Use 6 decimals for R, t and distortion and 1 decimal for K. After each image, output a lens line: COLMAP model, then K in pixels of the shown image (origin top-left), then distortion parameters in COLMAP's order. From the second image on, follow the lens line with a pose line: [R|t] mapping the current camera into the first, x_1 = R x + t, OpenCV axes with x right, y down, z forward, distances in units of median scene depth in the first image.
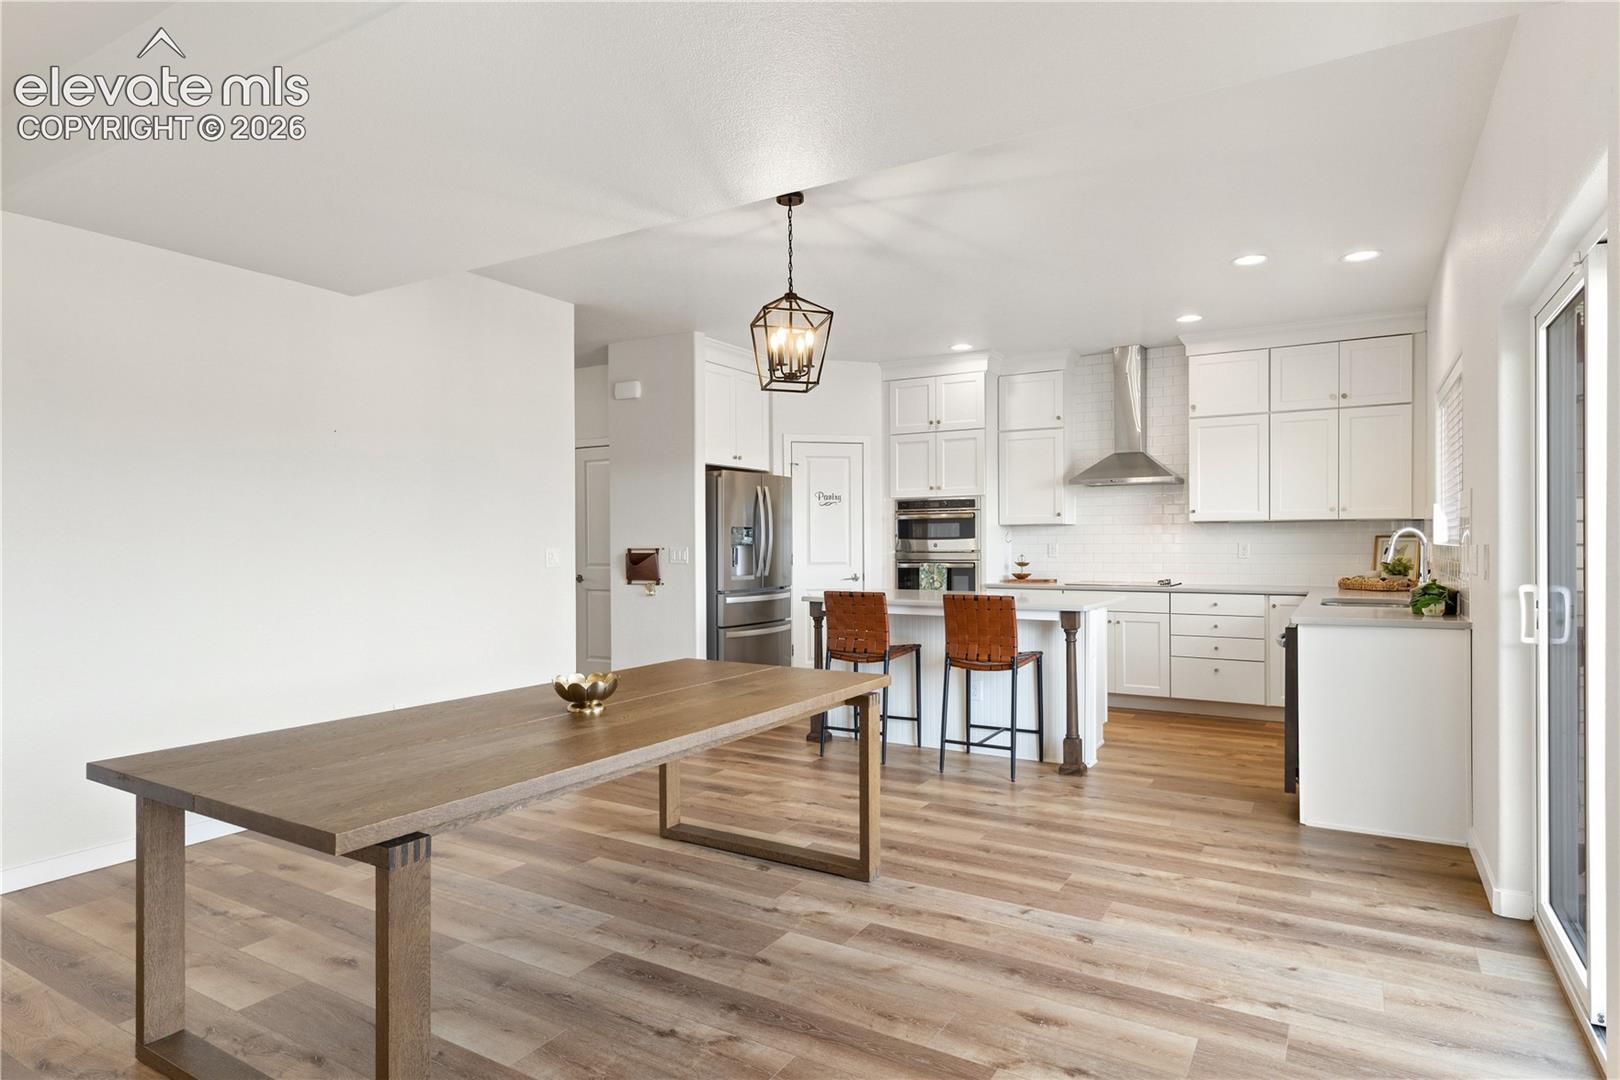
lens RADIAL K [[903.6, 0, 805.9], [0, 903.6, 546.1], [0, 0, 1]] dist [0.005855, 0.000534]
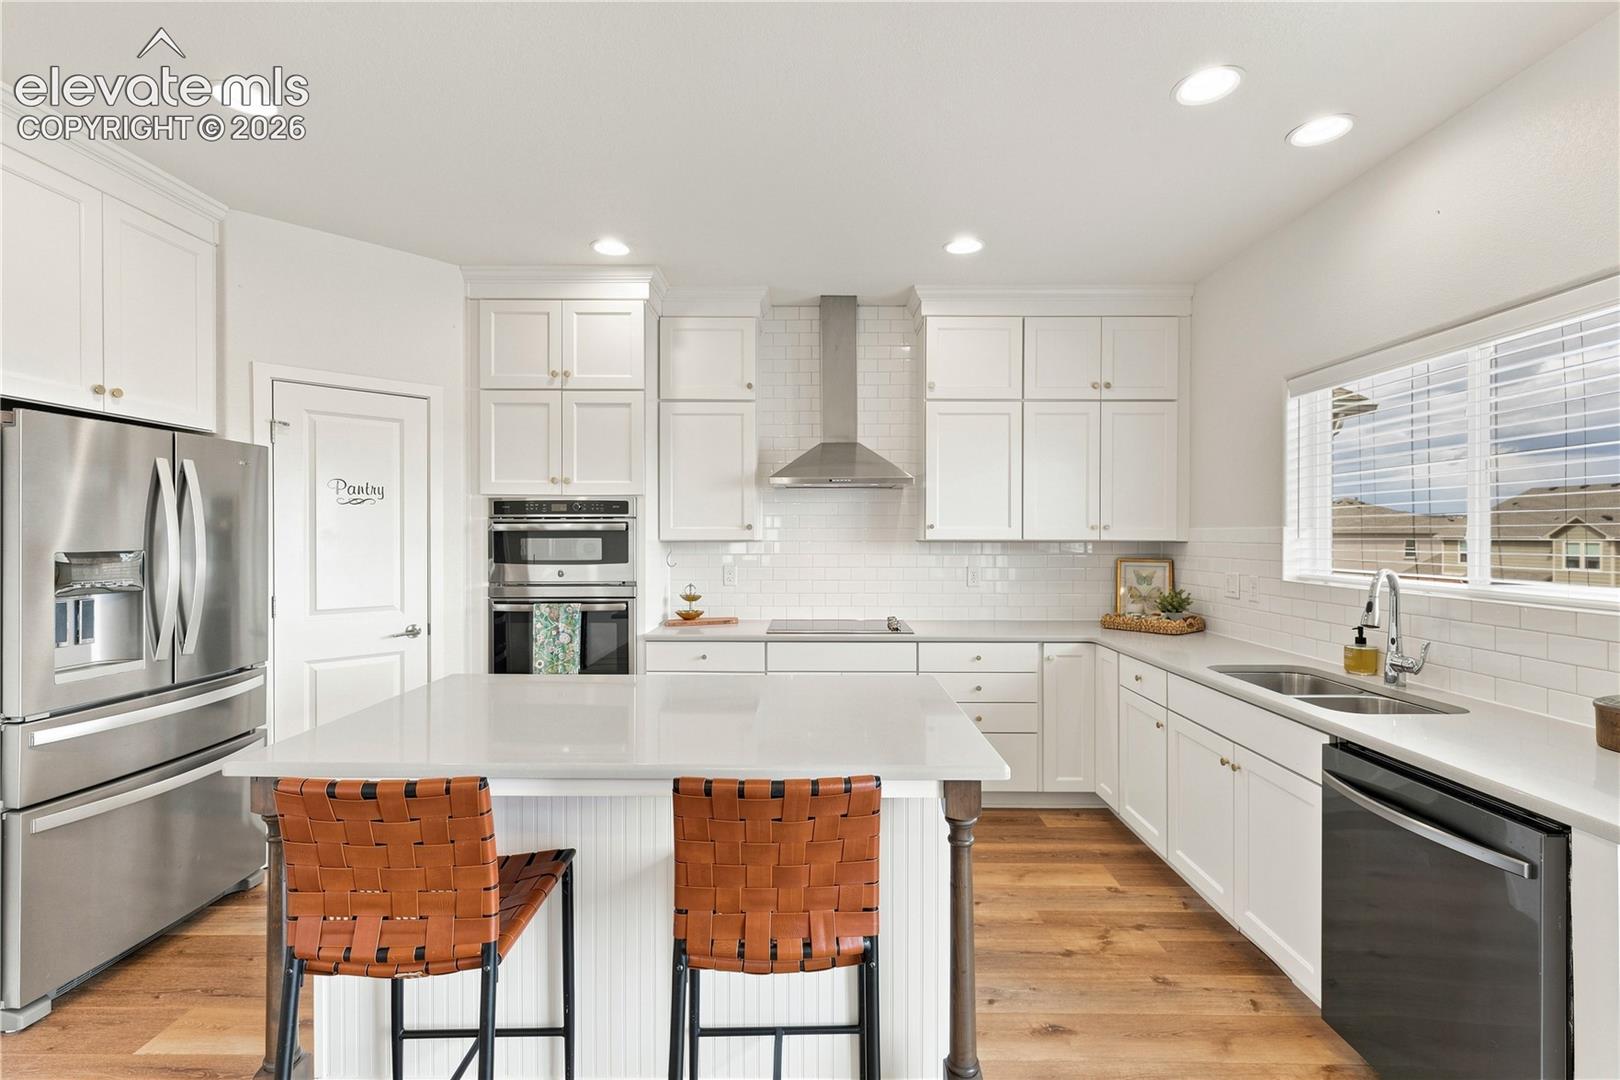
lens RADIAL K [[734.7, 0, 811.7], [0, 734.7, 539.8], [0, 0, 1]] dist [0.007526, -0.000710]
pose [[0.861086, 0.002074, 0.508454, 0.036682], [-0.003329, 0.999993, 0.001558, -0.026053], [-0.508448, -0.003034, 0.861088, 0.493220]]
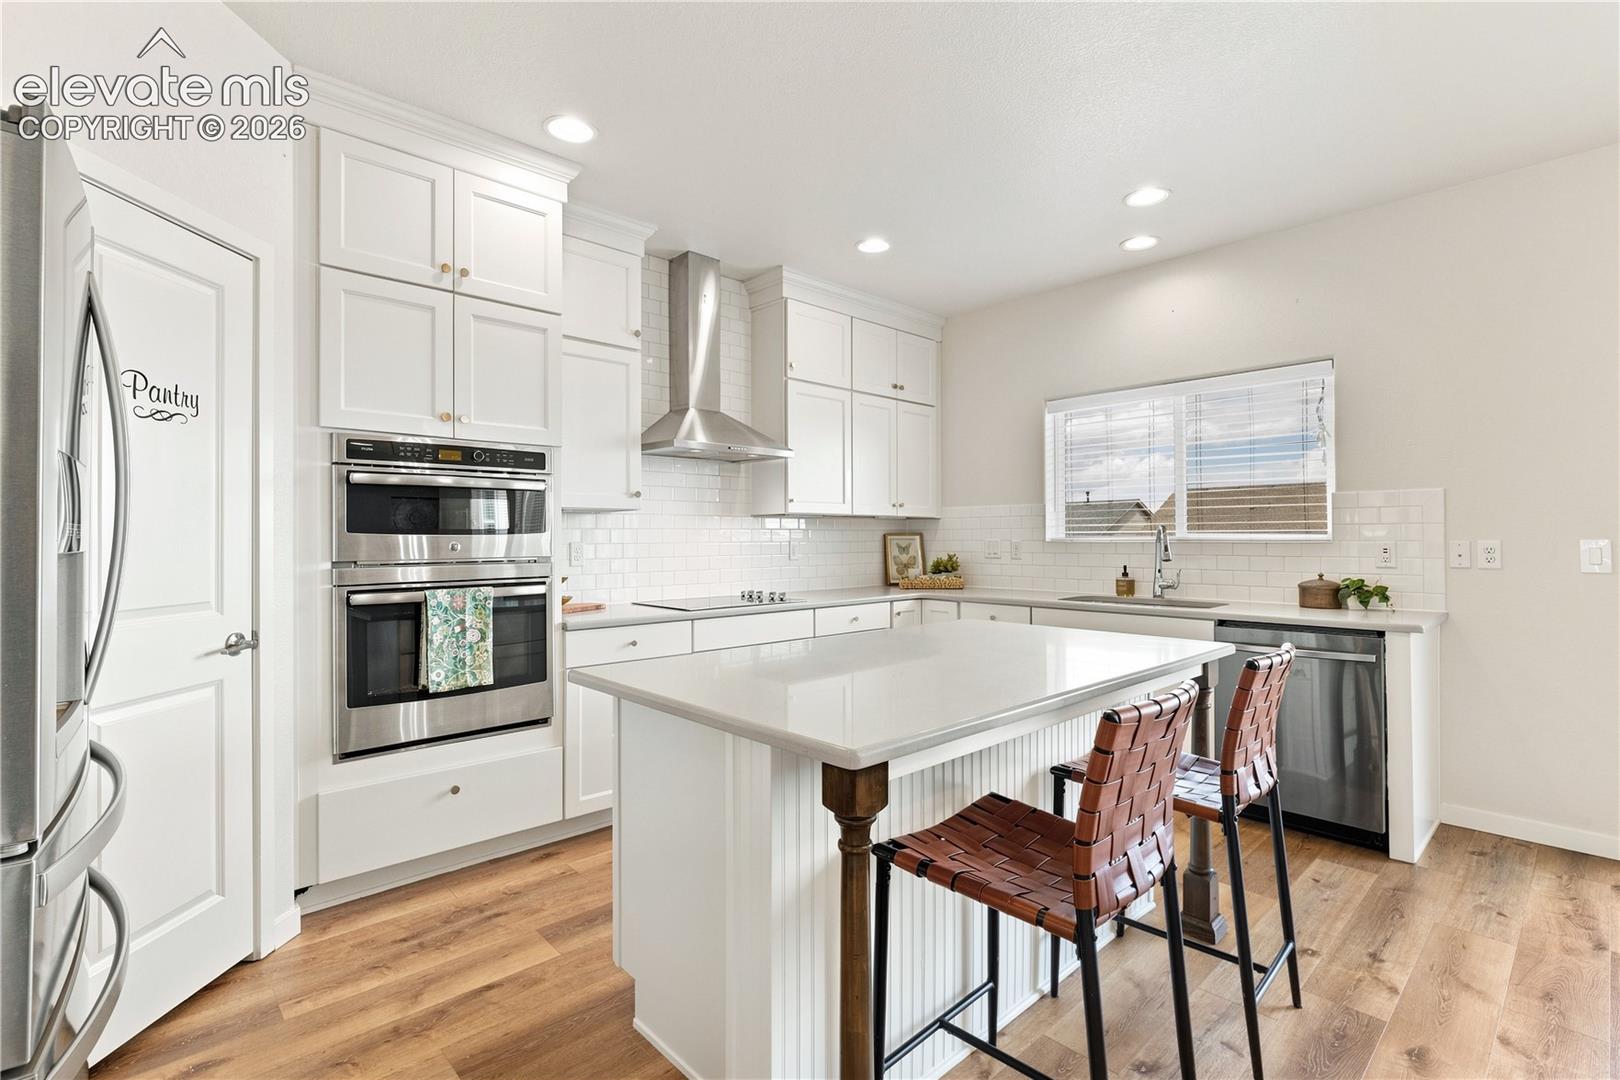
lens RADIAL K [[753.6, 0, 813.6], [0, 753.6, 536.1], [0, 0, 1]] dist [0.002646, -0.000099]
pose [[0.274115, 0.007258, 0.961670, -0.167652], [0.009193, 0.999906, -0.010167, -0.001230], [-0.961653, 0.011627, 0.274023, 0.747578]]
